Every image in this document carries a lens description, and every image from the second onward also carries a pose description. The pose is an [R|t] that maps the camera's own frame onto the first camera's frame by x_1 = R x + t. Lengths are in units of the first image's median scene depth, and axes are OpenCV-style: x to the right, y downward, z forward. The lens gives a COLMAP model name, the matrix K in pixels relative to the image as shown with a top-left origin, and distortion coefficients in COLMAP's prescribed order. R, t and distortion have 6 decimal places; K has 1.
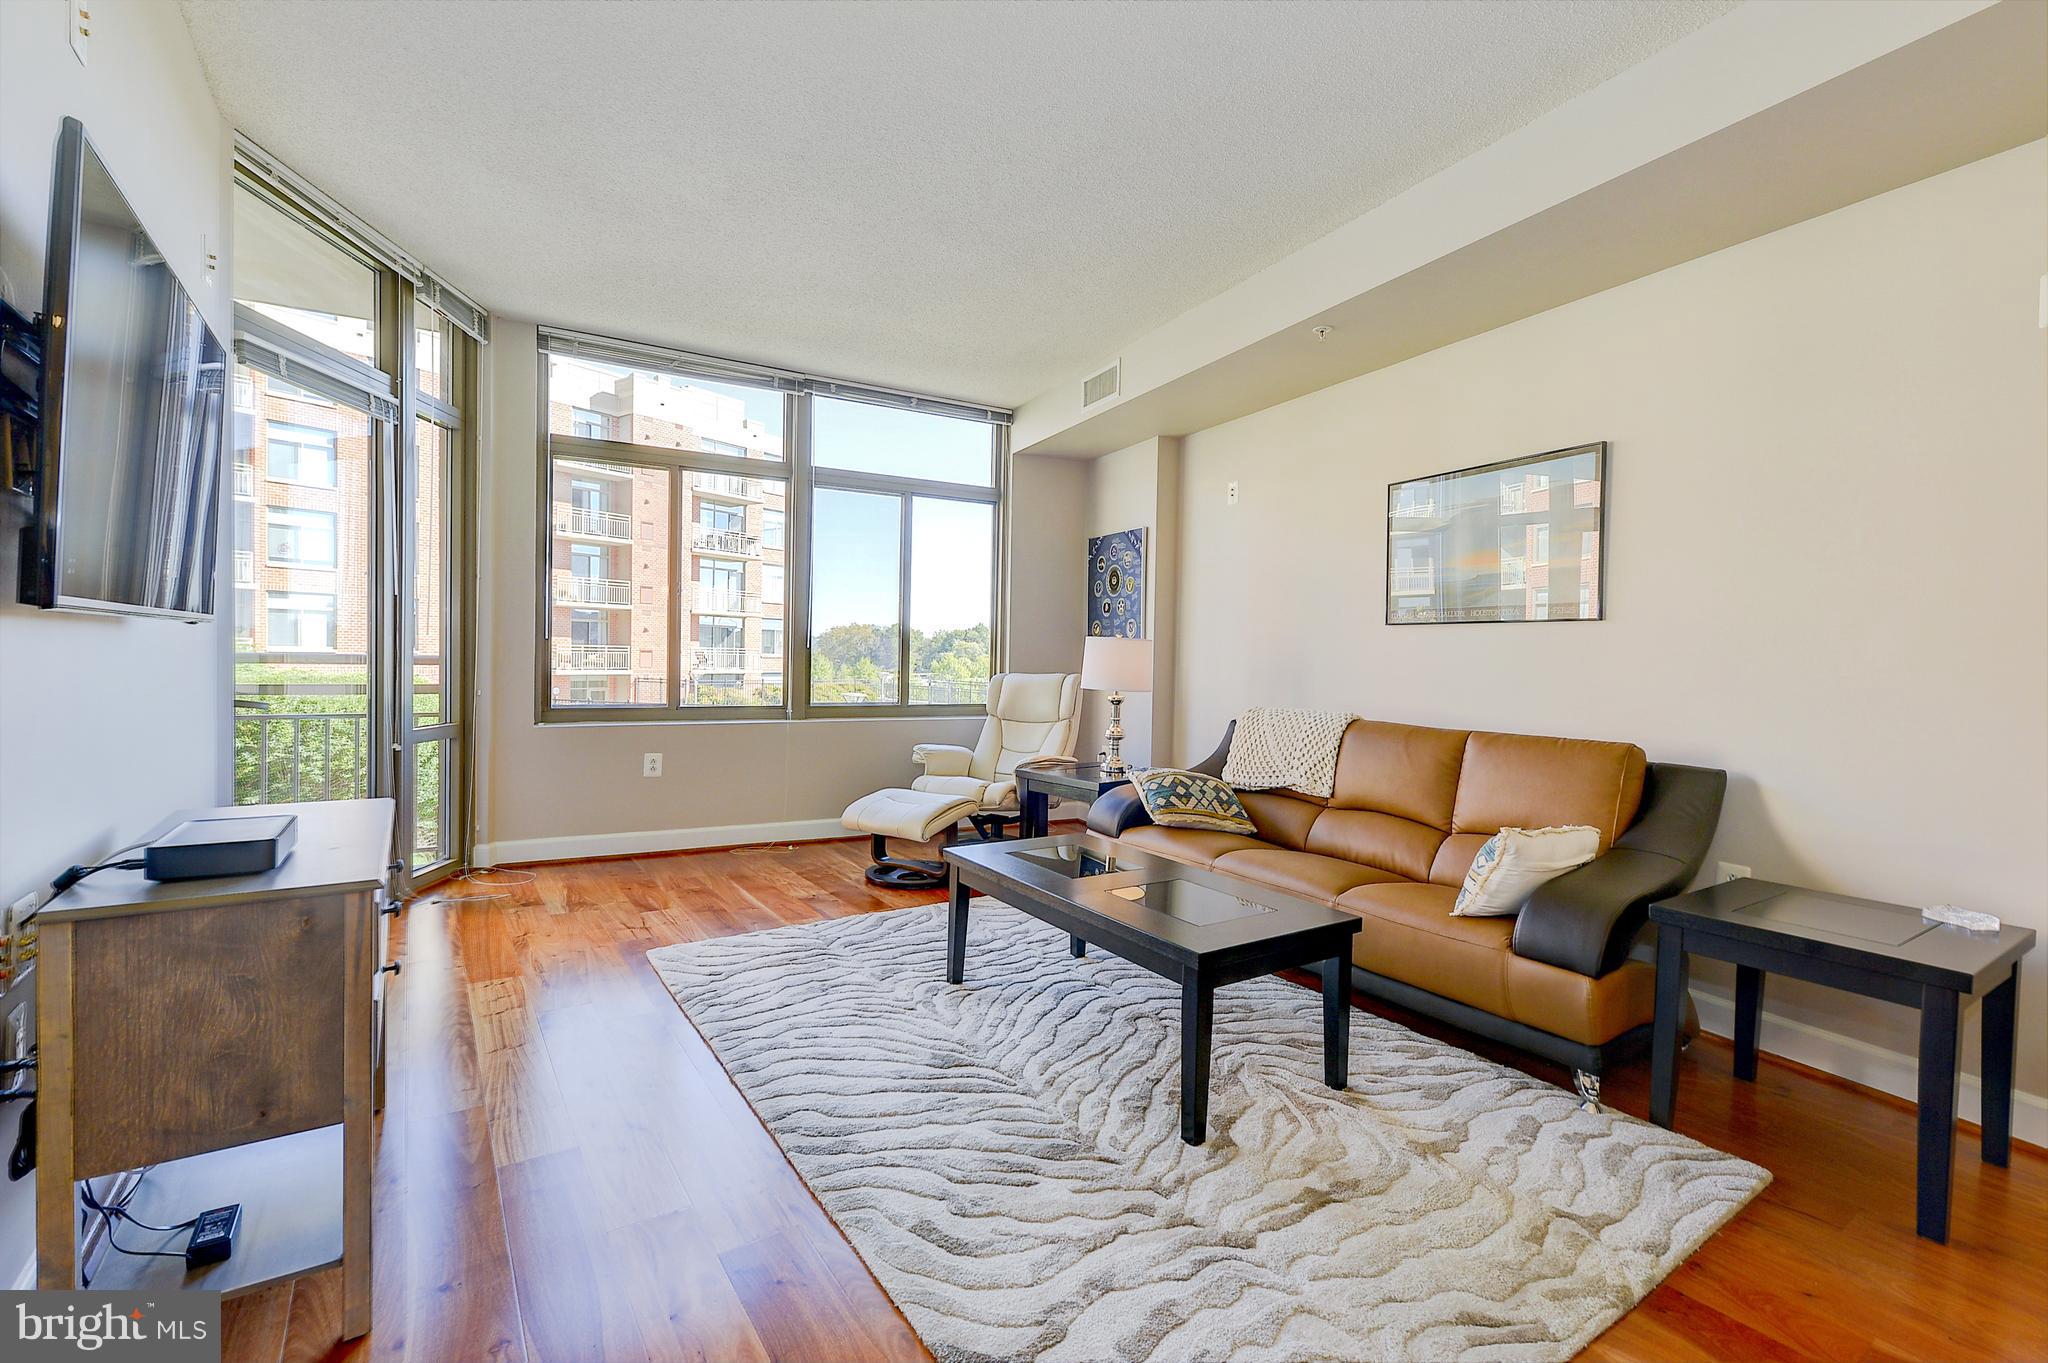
lens RADIAL K [[924.8, 0, 1024.0], [0, 924.8, 681.5], [0, 0, 1]] dist [-0.000853, 0.000114]
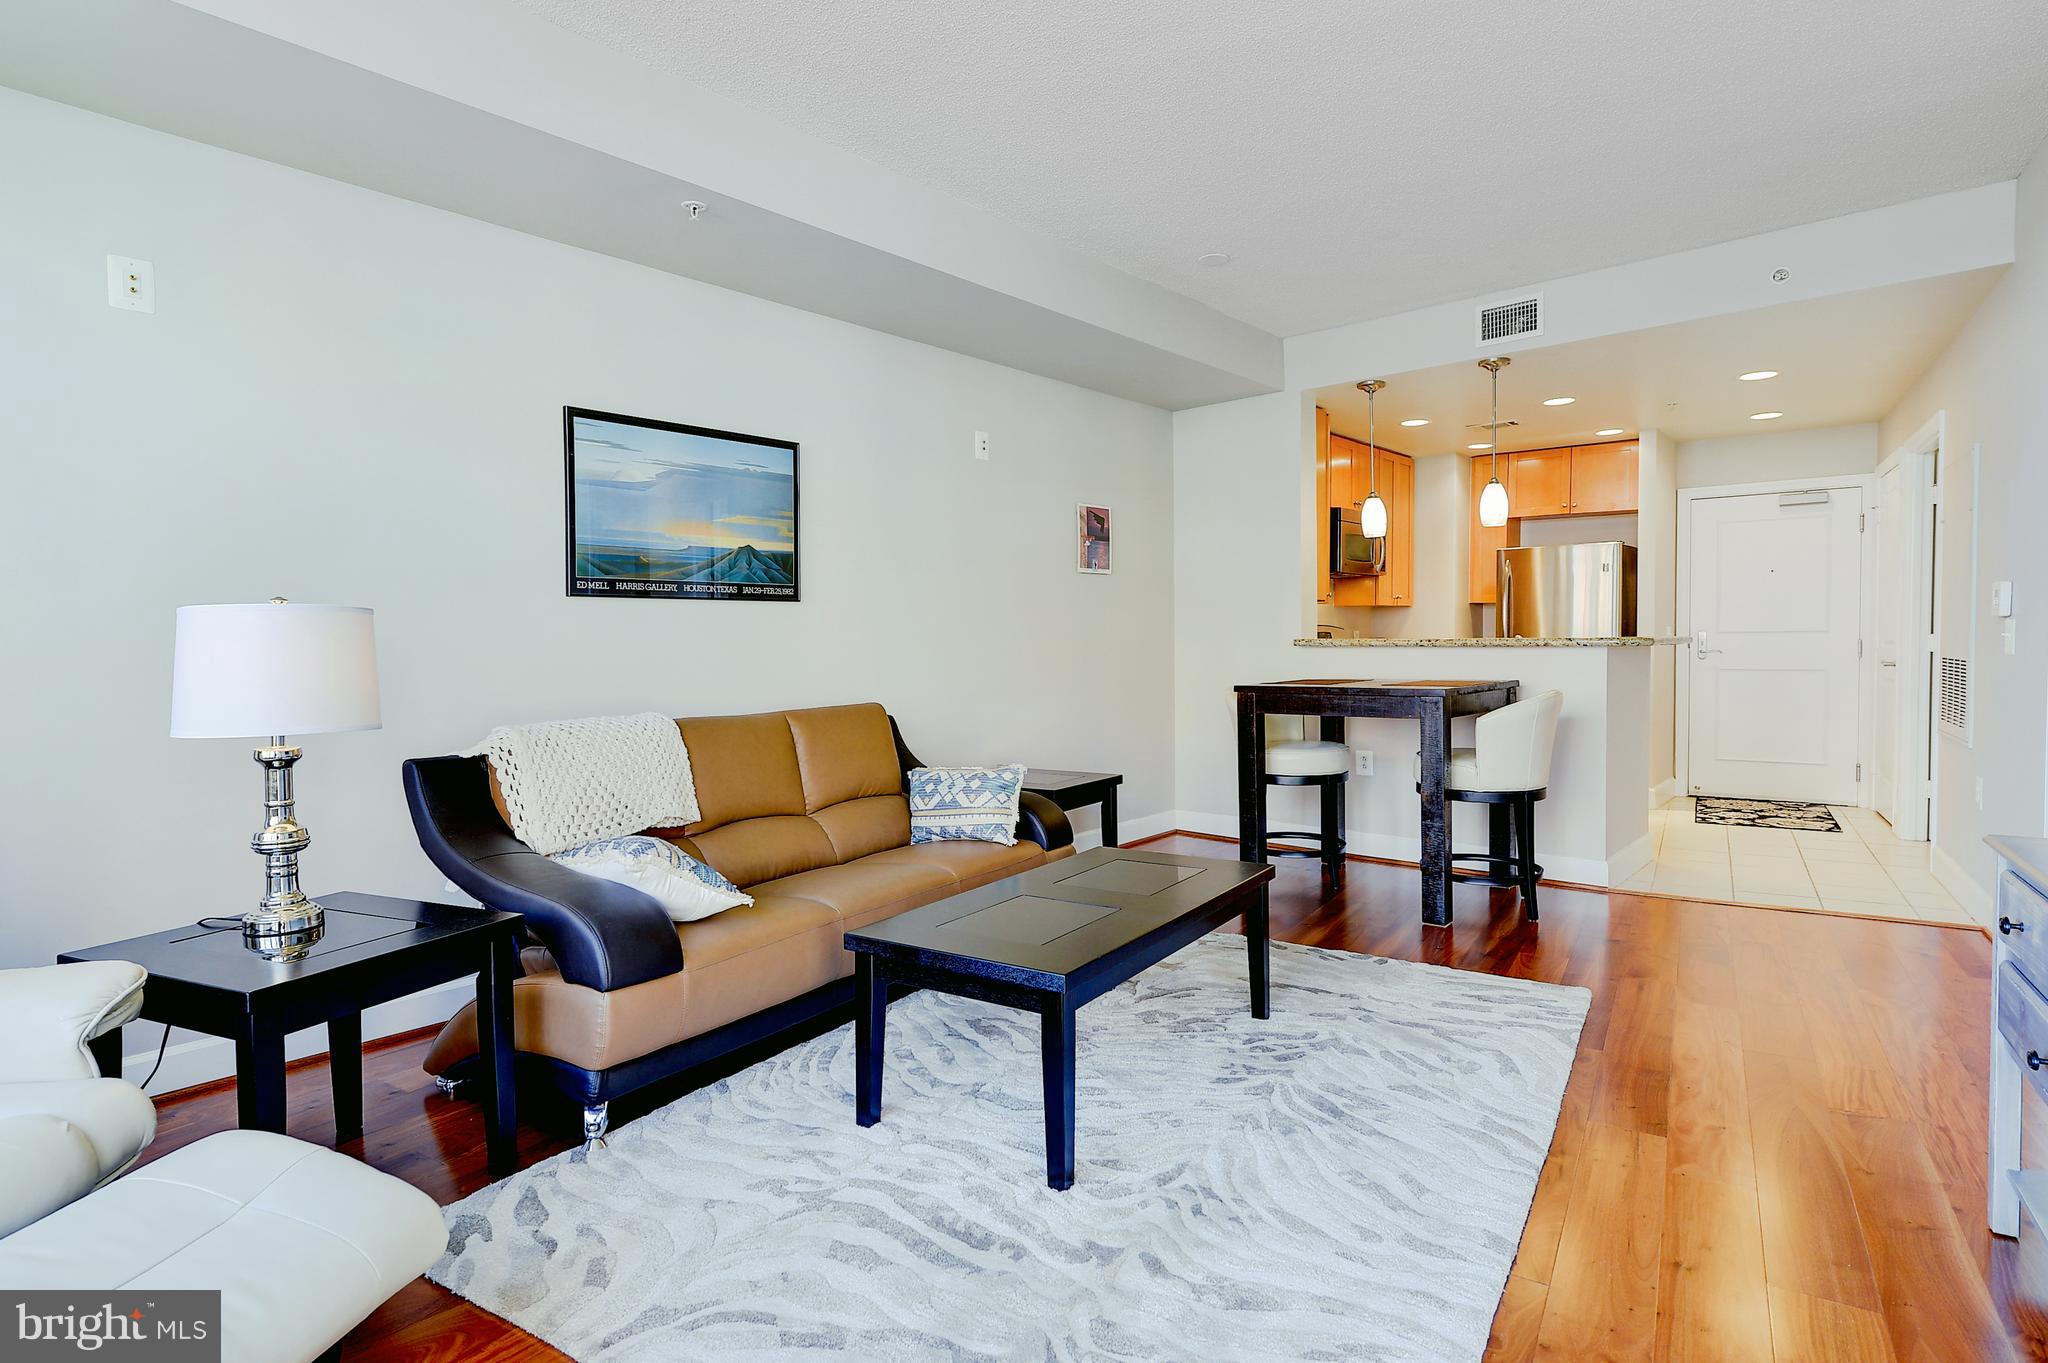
lens RADIAL K [[1132.0, 0, 1020.1], [0, 1132.0, 650.7], [0, 0, 1]] dist [-0.000487, -0.000706]
pose [[-0.432243, -0.037352, 0.900983, -0.641475], [0.017554, 0.998604, 0.049821, -0.061053], [-0.901586, 0.037350, -0.430984, 1.181395]]
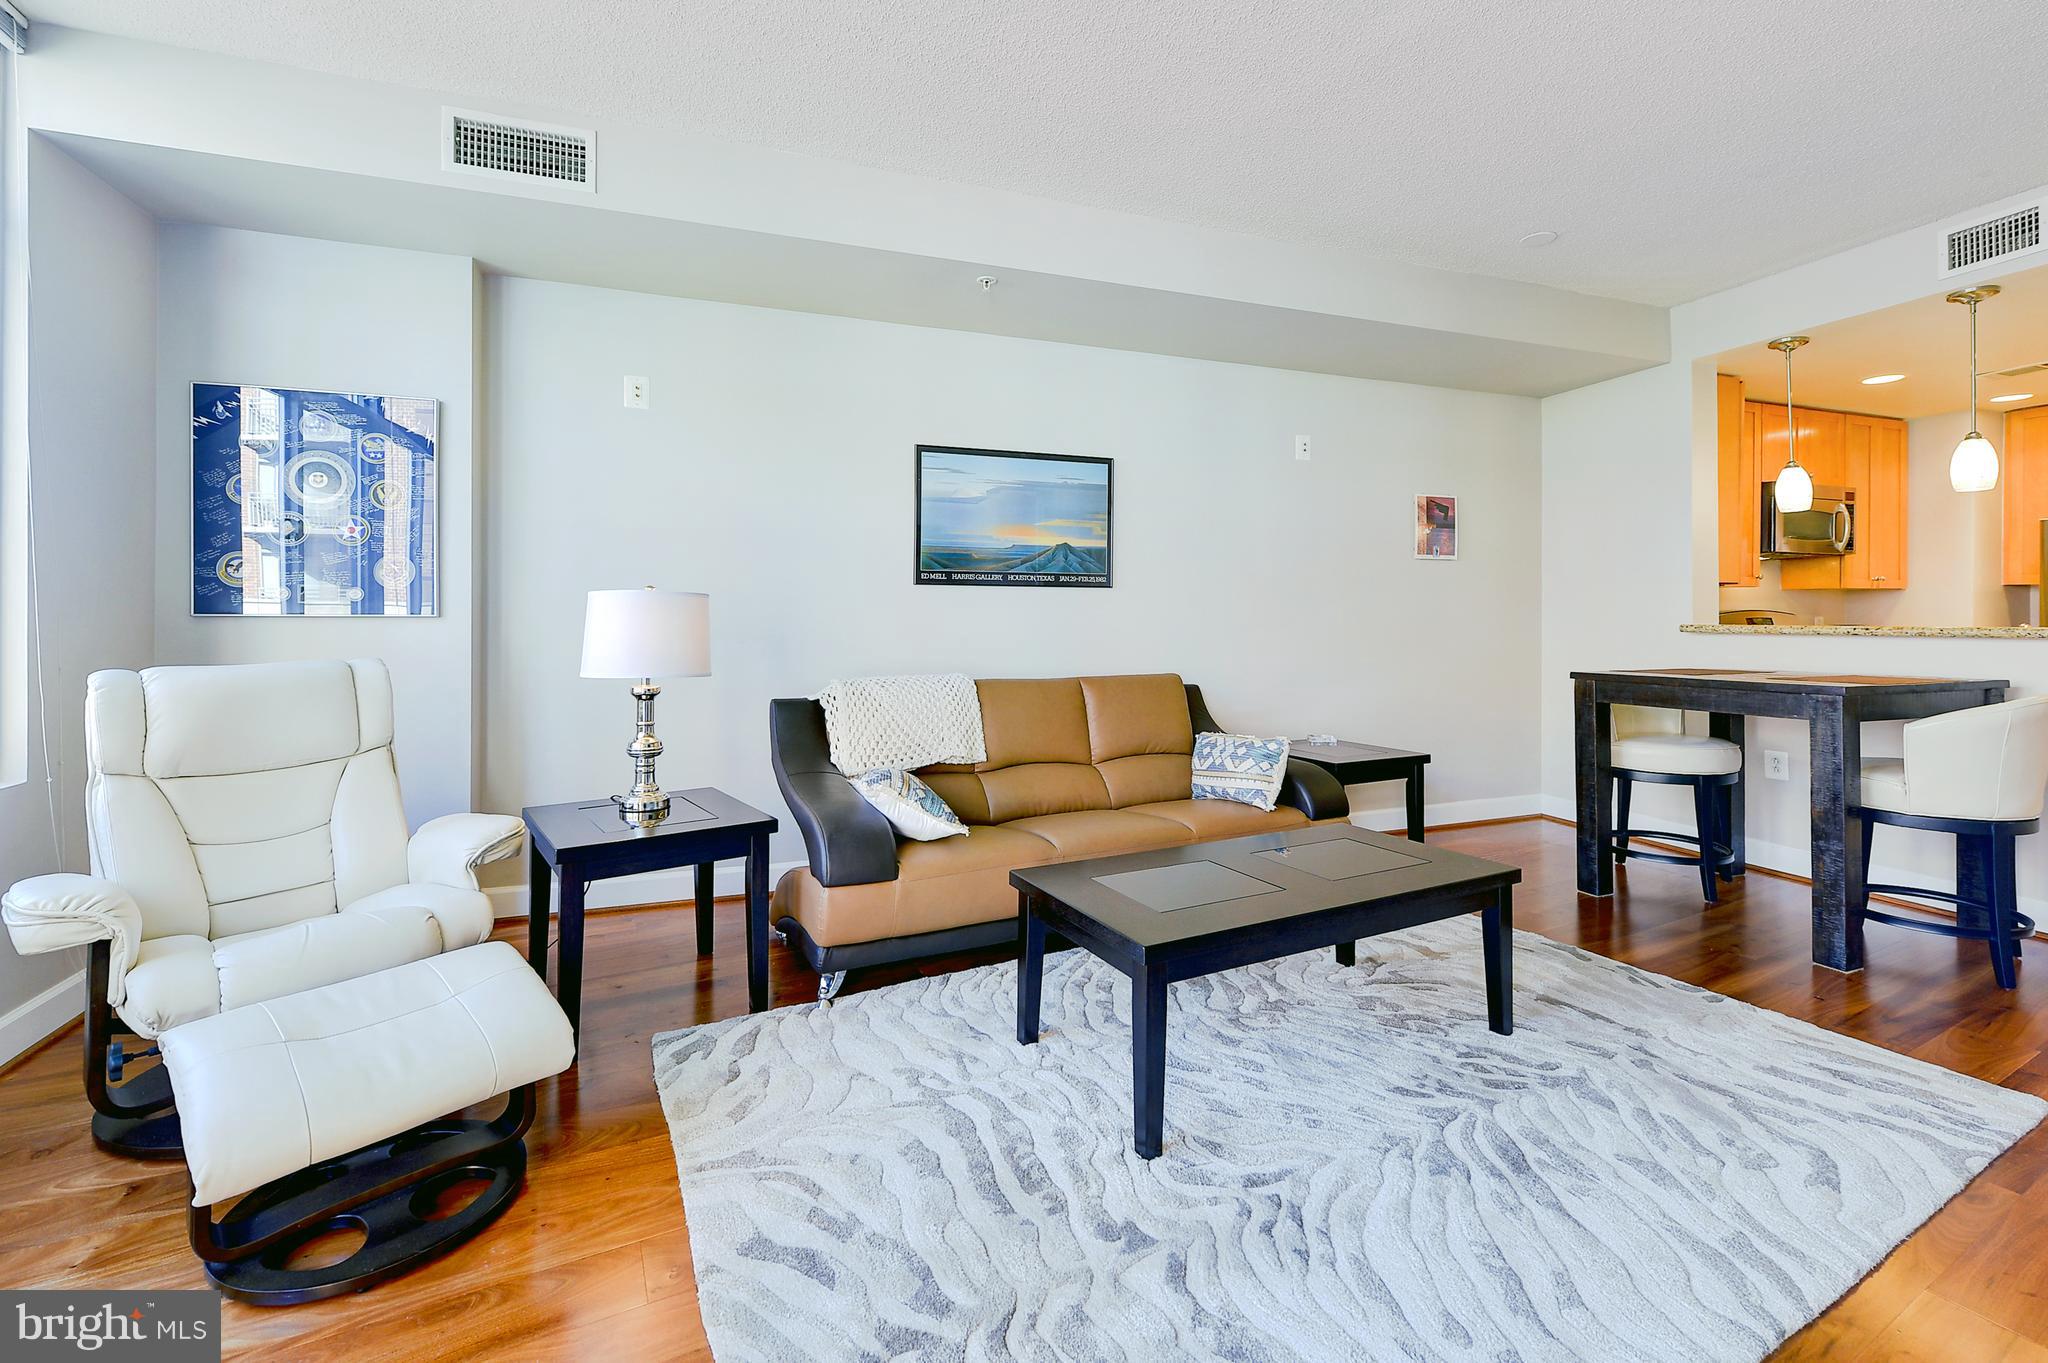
lens RADIAL K [[872.2, 0, 1004.1], [0, 872.2, 599.0], [0, 0, 1]] dist [0.001284, -0.003503]
pose [[0.092649, -0.008080, 0.995666, -0.592085], [0.024145, 0.999691, 0.005866, -0.052600], [-0.995406, 0.023497, 0.092815, 0.907031]]
